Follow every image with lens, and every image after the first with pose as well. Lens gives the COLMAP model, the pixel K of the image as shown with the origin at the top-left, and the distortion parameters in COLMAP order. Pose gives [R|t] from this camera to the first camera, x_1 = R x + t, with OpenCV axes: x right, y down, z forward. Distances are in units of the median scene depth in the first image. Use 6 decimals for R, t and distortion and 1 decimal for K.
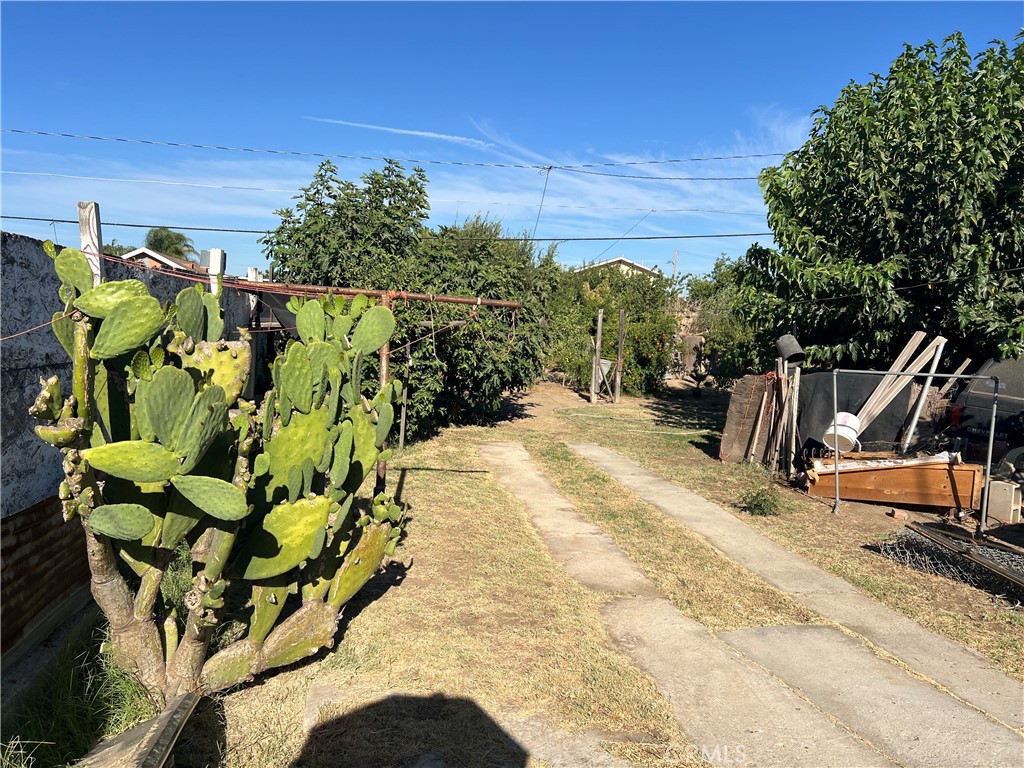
lens RADIAL K [[770.0, 0, 513.8], [0, 770.0, 391.5], [0, 0, 1]] dist [0.064816, -0.088888]
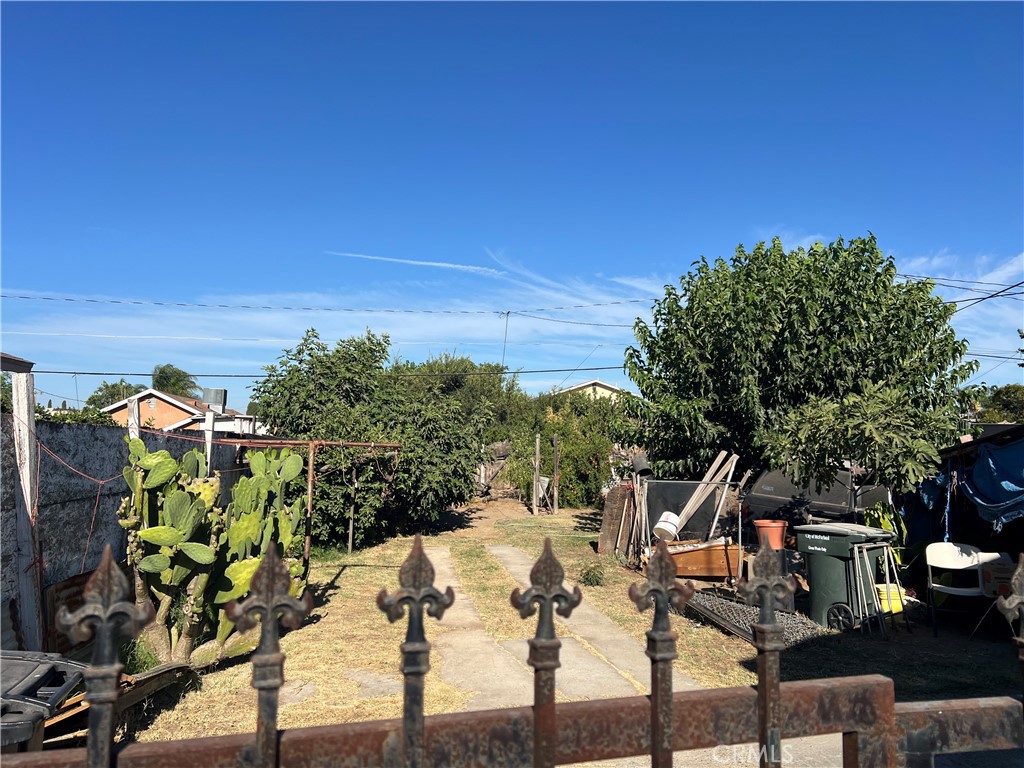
lens RADIAL K [[770.0, 0, 511.5], [0, 770.0, 380.5], [0, 0, 1]] dist [0.064816, -0.088888]
pose [[0.999163, -0.034715, -0.021627, 0.202096], [0.030597, 0.985312, -0.168003, 0.021159], [0.027141, 0.167200, 0.985549, -0.434765]]
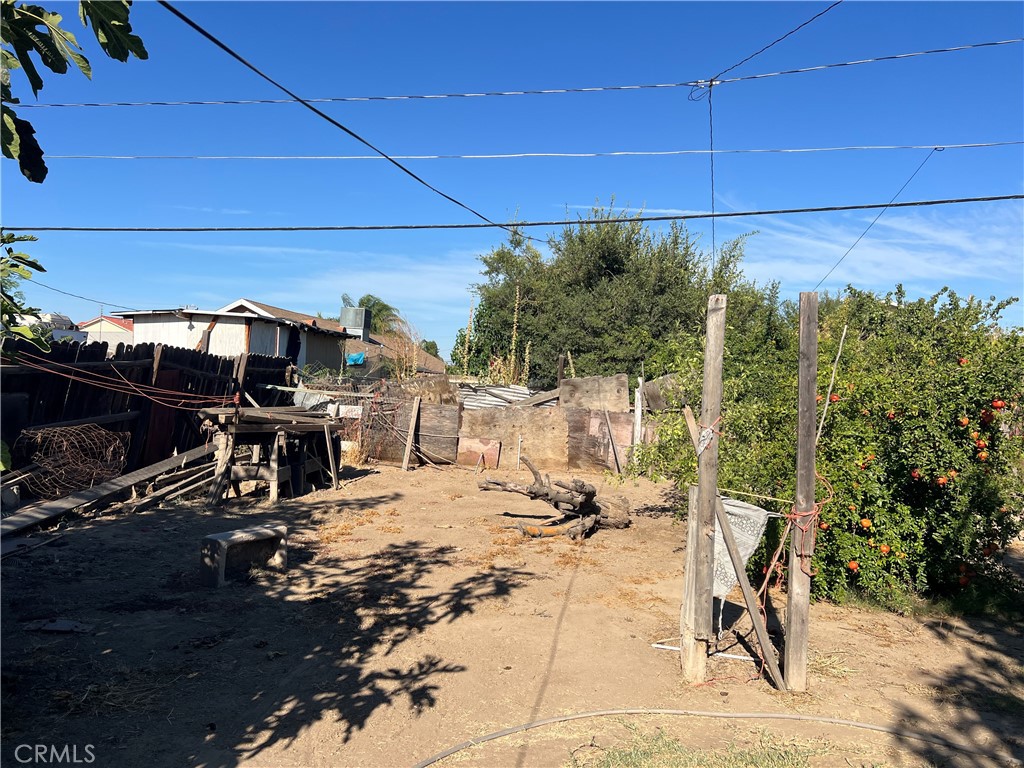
lens RADIAL K [[770.0, 0, 506.3], [0, 770.0, 383.8], [0, 0, 1]] dist [0.064816, -0.088888]
pose [[0.949239, -0.003547, -0.314537, 0.256432], [-0.029109, 0.994655, -0.099064, -0.104538], [0.313207, 0.103191, 0.944062, 1.540546]]
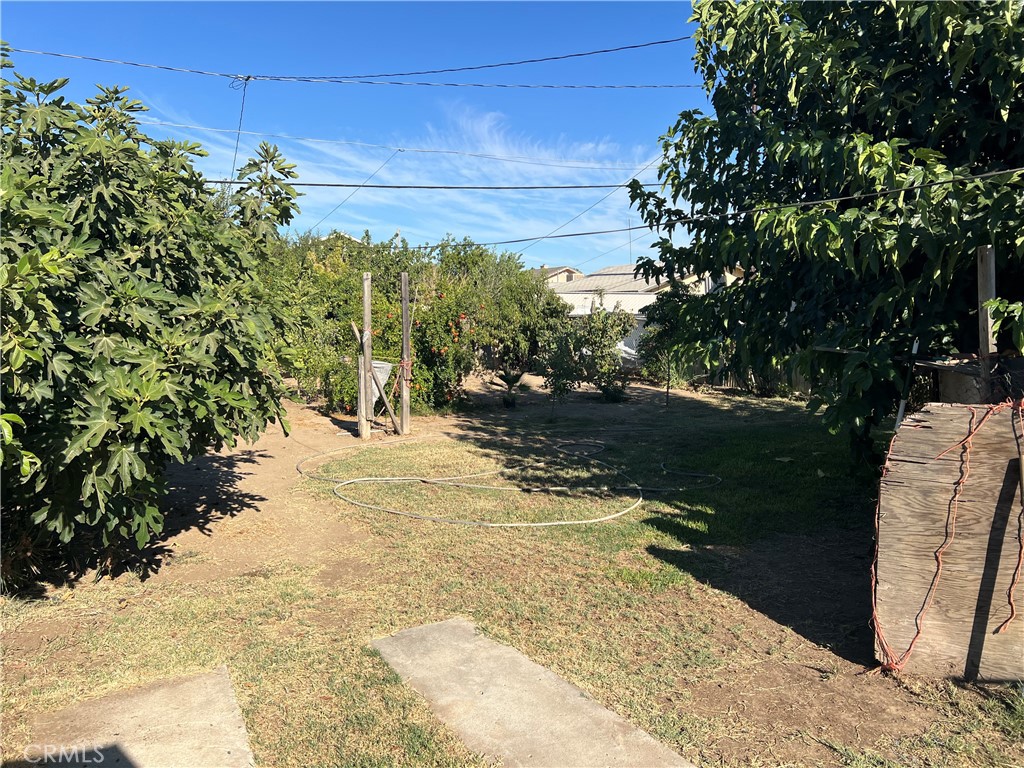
lens RADIAL K [[770.0, 0, 510.6], [0, 770.0, 403.8], [0, 0, 1]] dist [0.064816, -0.088888]
pose [[0.933656, -0.079901, 0.349144, 0.015900], [0.069517, 0.996688, 0.042193, -0.056023], [-0.351359, -0.015122, 0.936119, 0.900189]]
